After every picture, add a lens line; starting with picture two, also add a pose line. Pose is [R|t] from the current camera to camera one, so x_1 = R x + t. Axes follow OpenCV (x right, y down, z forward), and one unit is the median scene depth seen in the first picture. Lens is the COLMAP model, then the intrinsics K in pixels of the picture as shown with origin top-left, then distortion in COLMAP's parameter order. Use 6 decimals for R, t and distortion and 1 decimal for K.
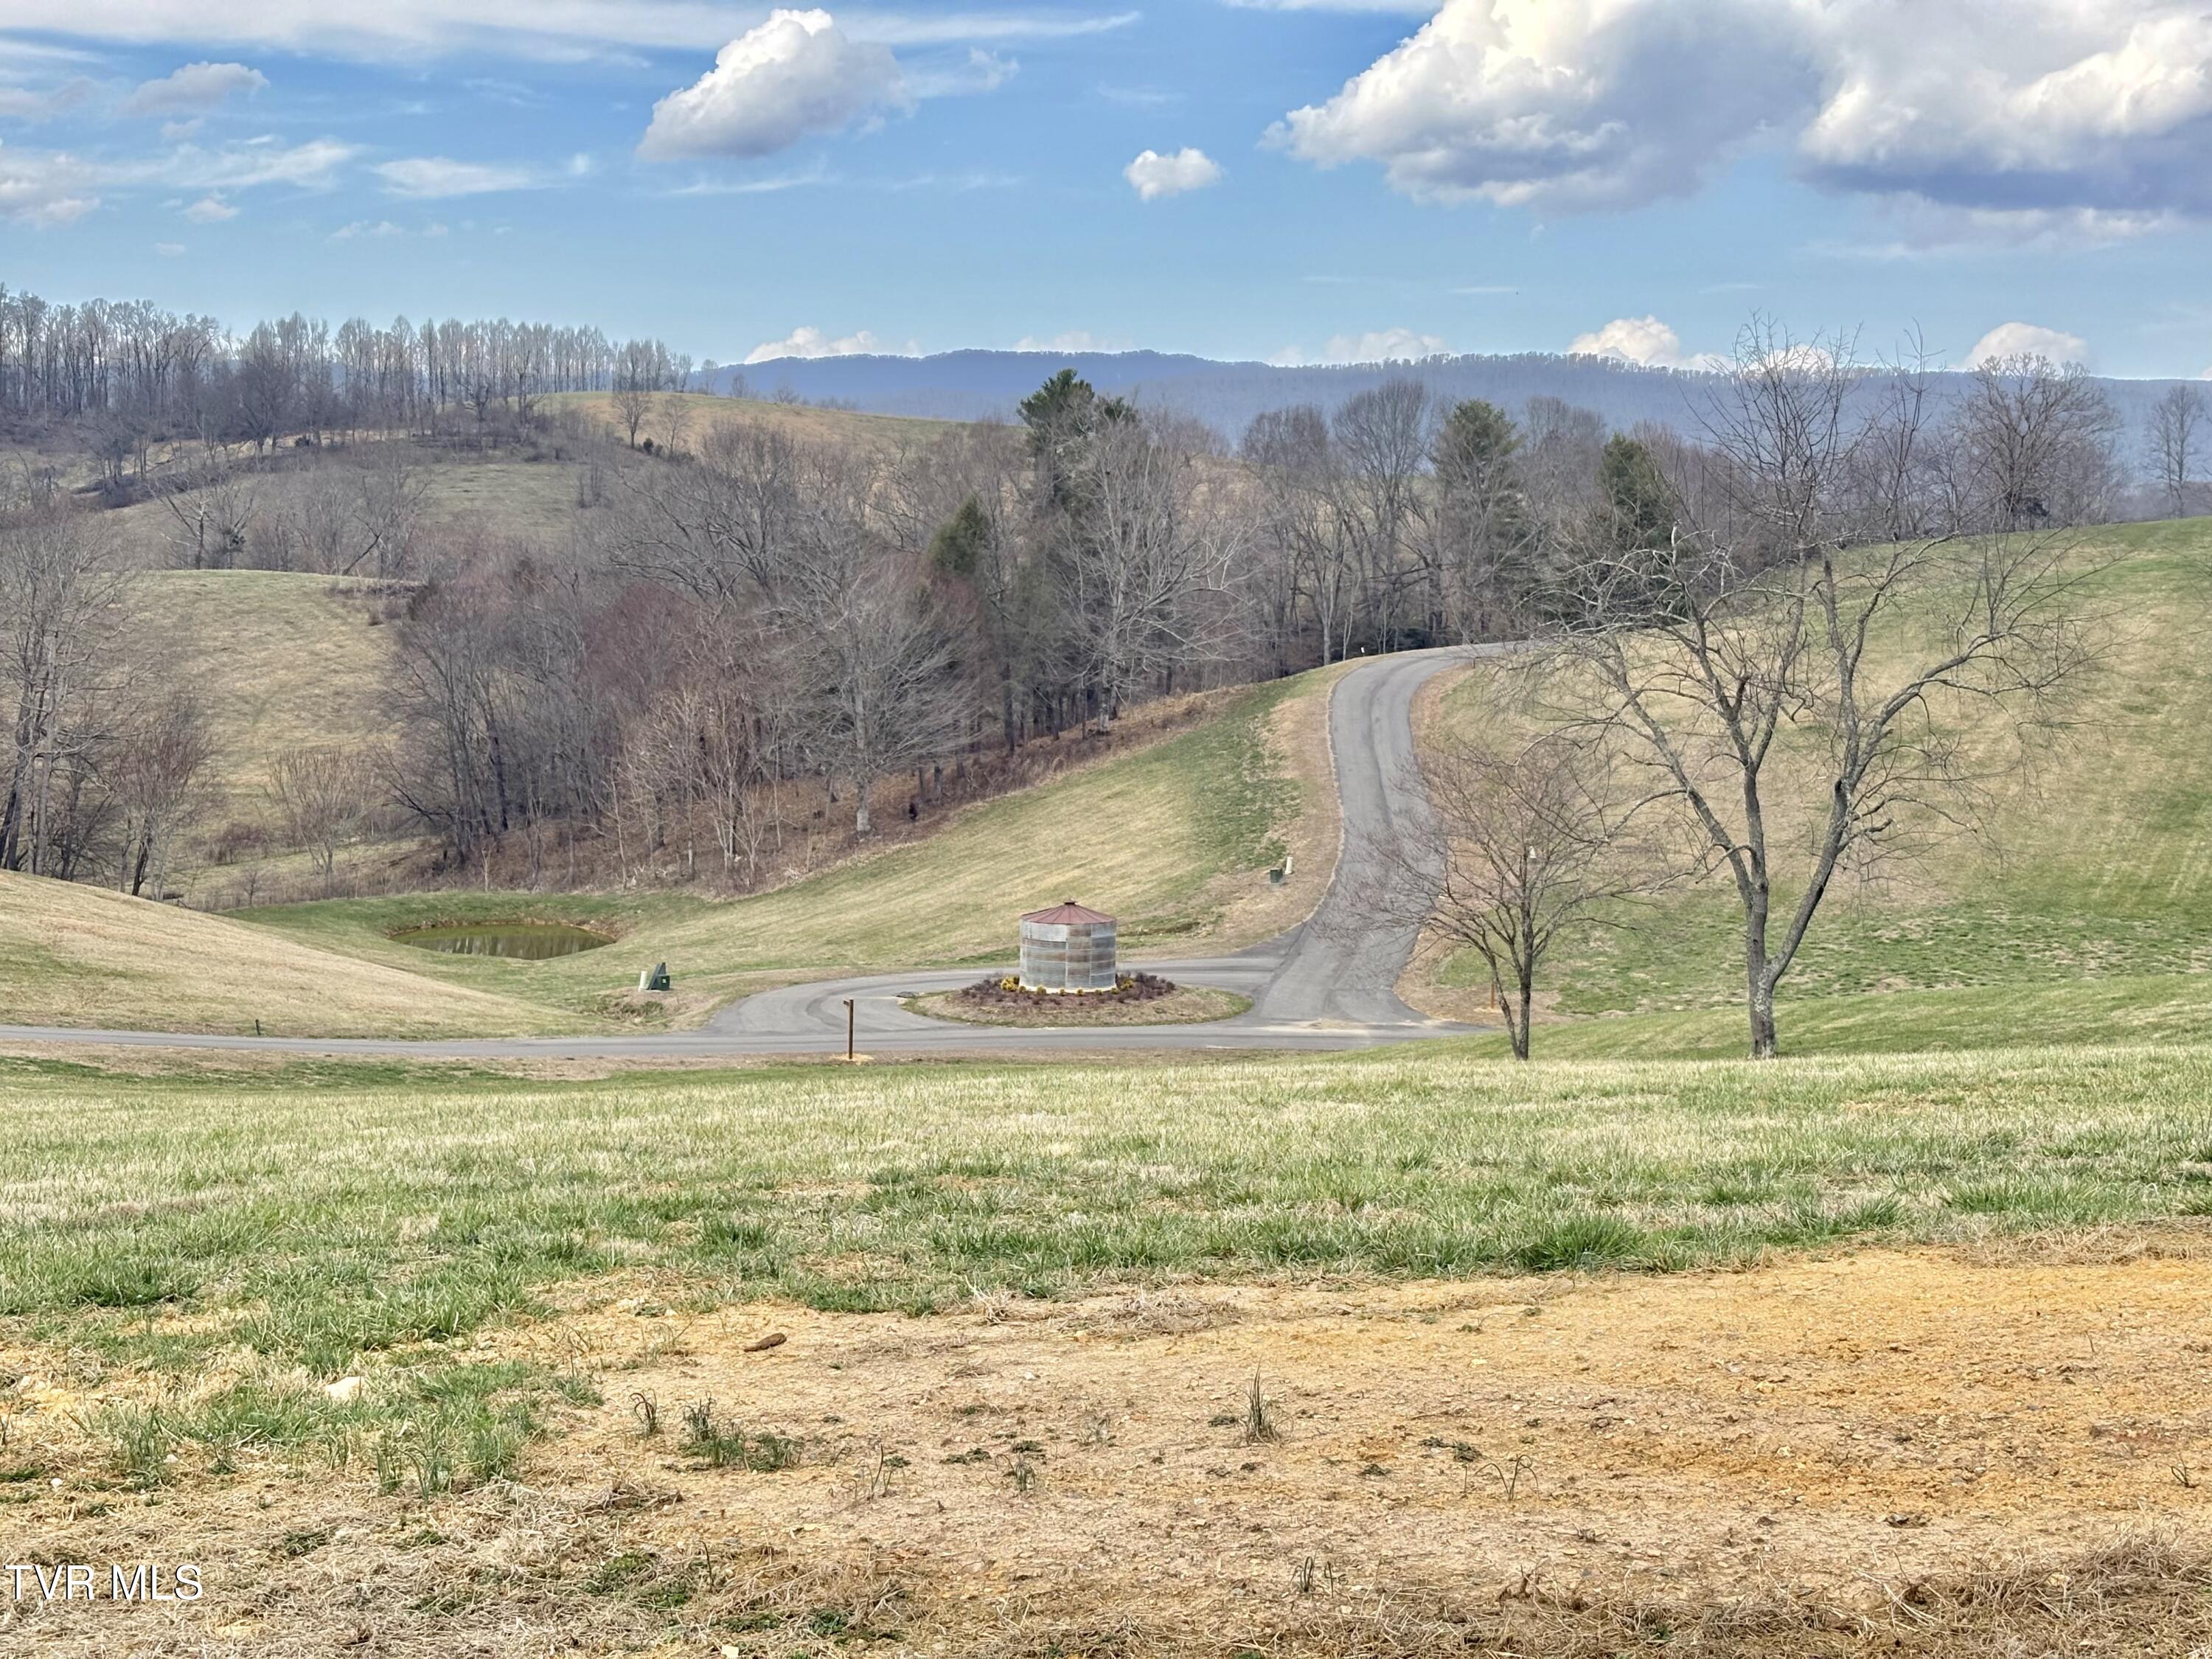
lens RADIAL K [[3335.8, 0, 1105.8], [0, 3335.8, 822.2], [0, 0, 1]] dist [0.081307, 0.000000]
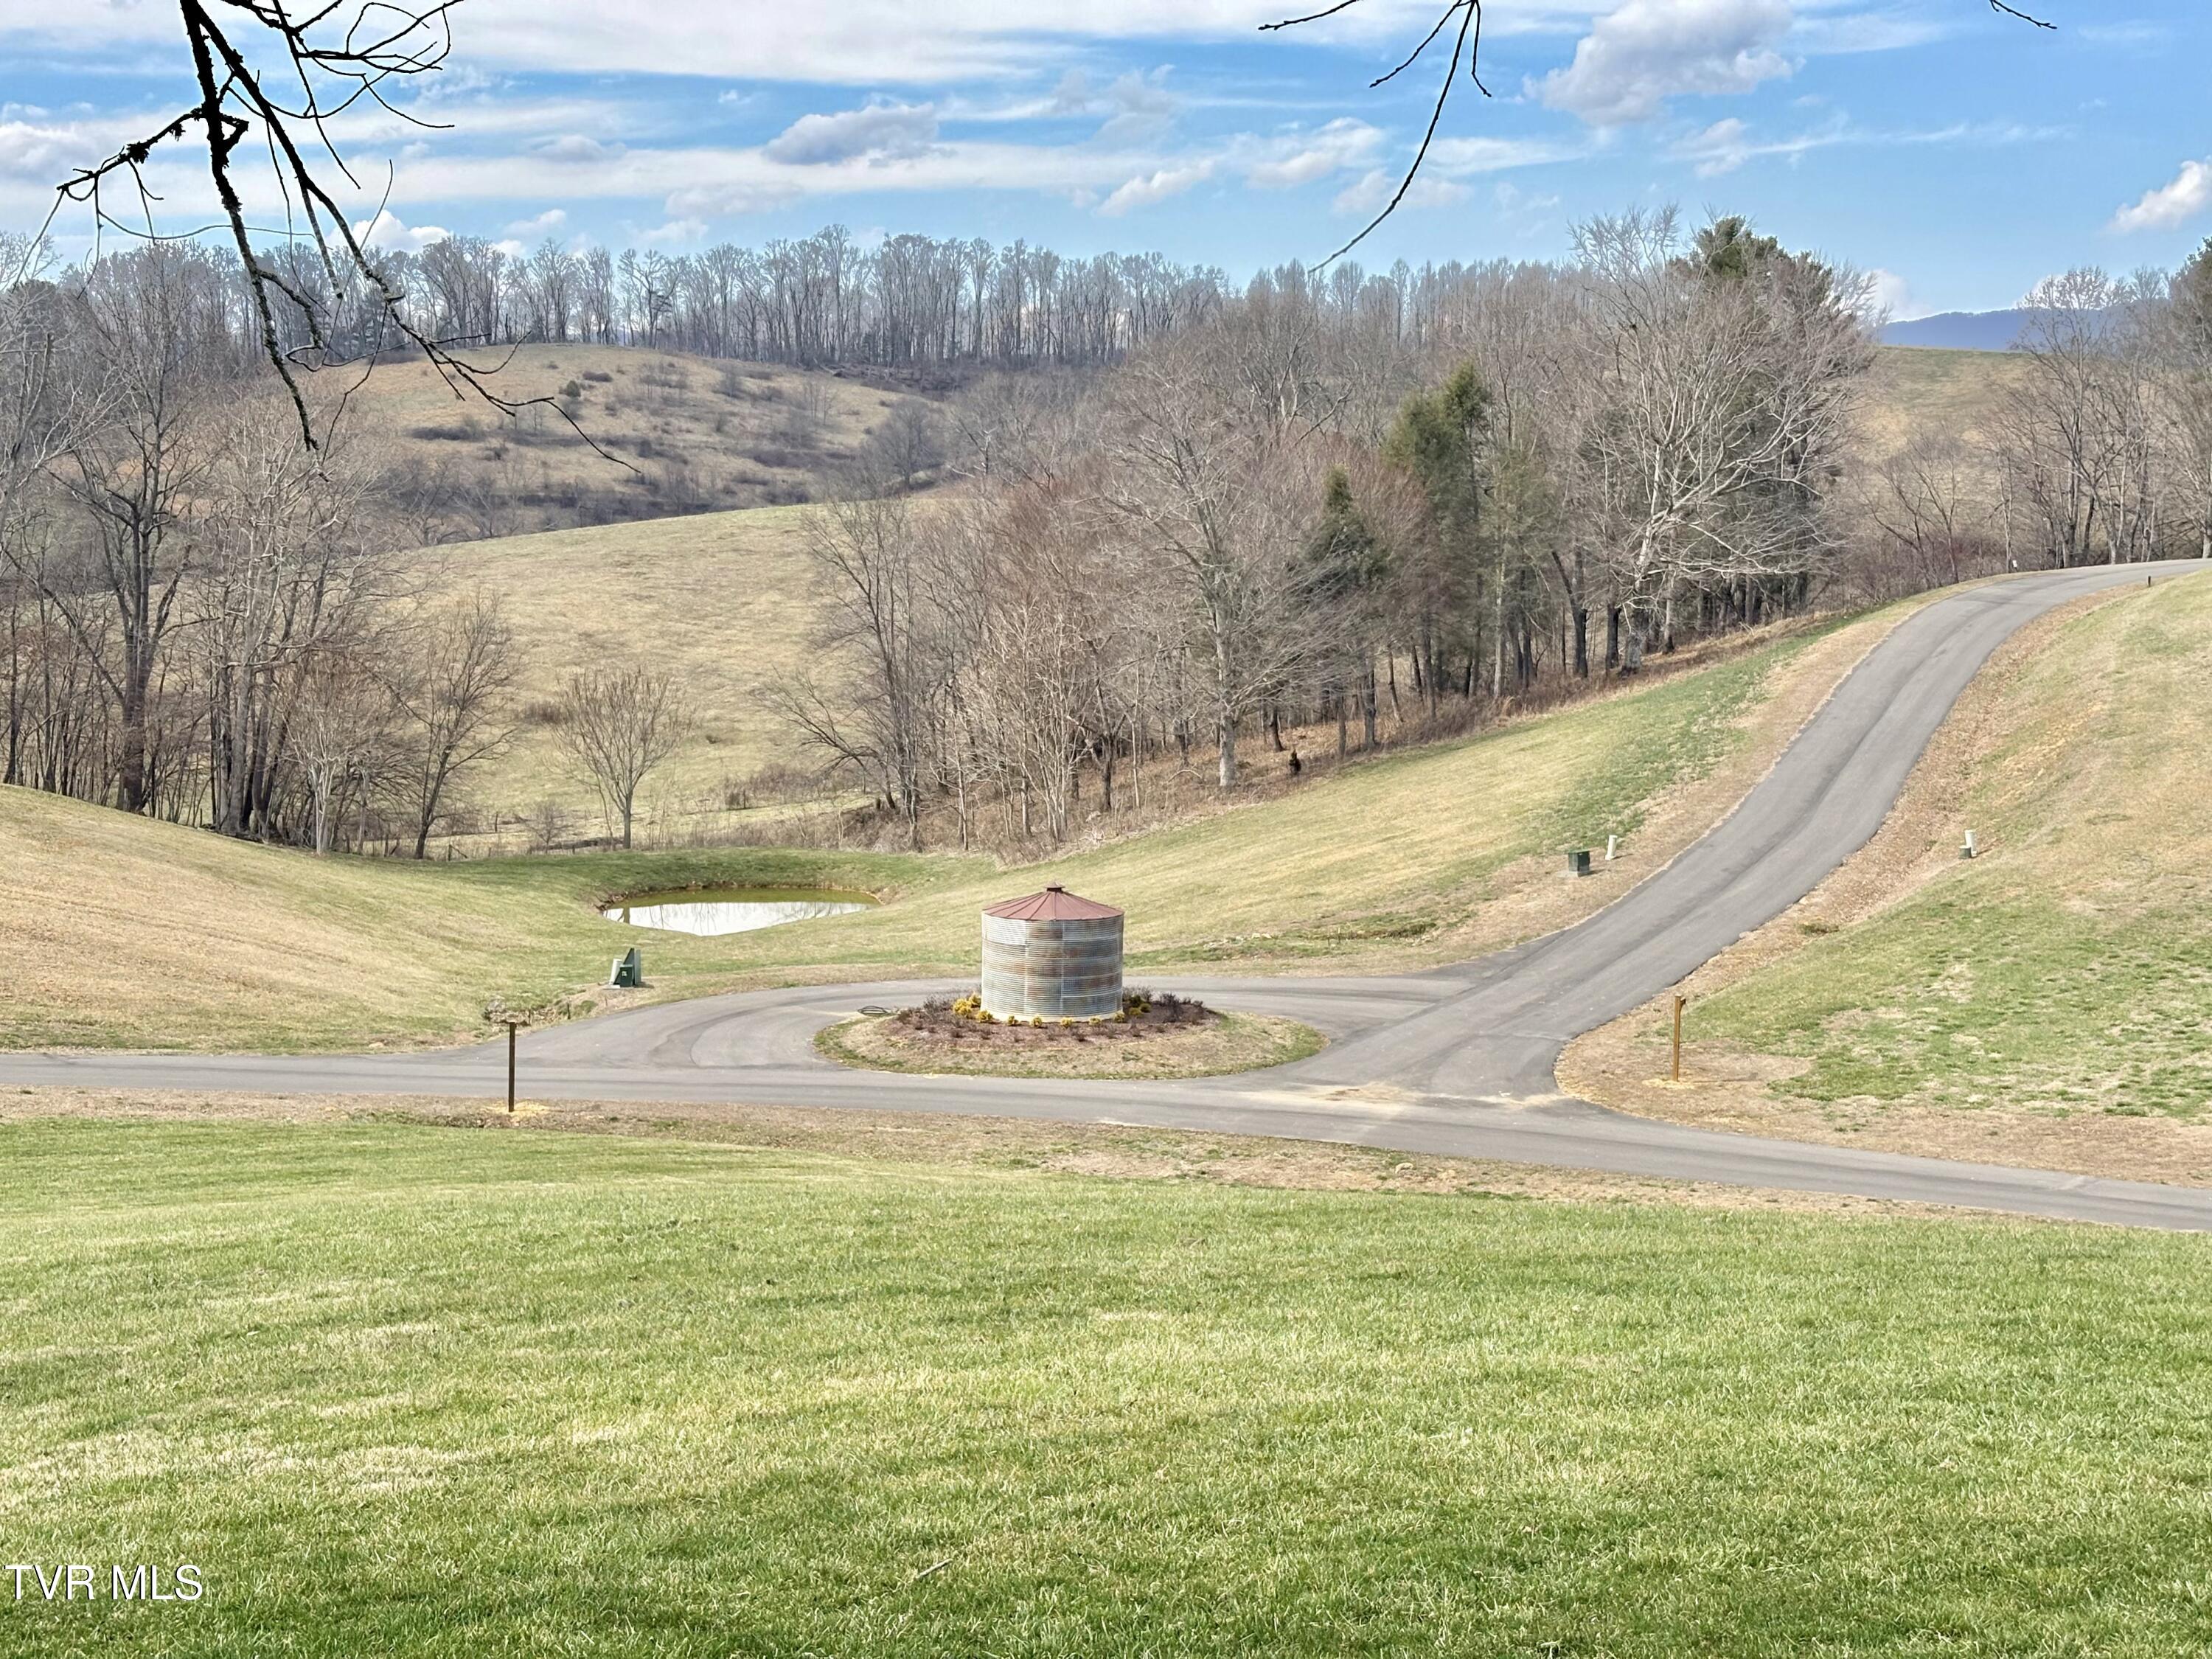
lens RADIAL K [[3335.8, 0, 1105.5], [0, 3335.8, 830.4], [0, 0, 1]] dist [0.081307, 0.000000]
pose [[0.942733, 0.030138, -0.332184, 0.244456], [-0.025914, 0.999517, 0.017139, 0.000082], [0.332540, -0.007550, 0.943059, 0.386100]]
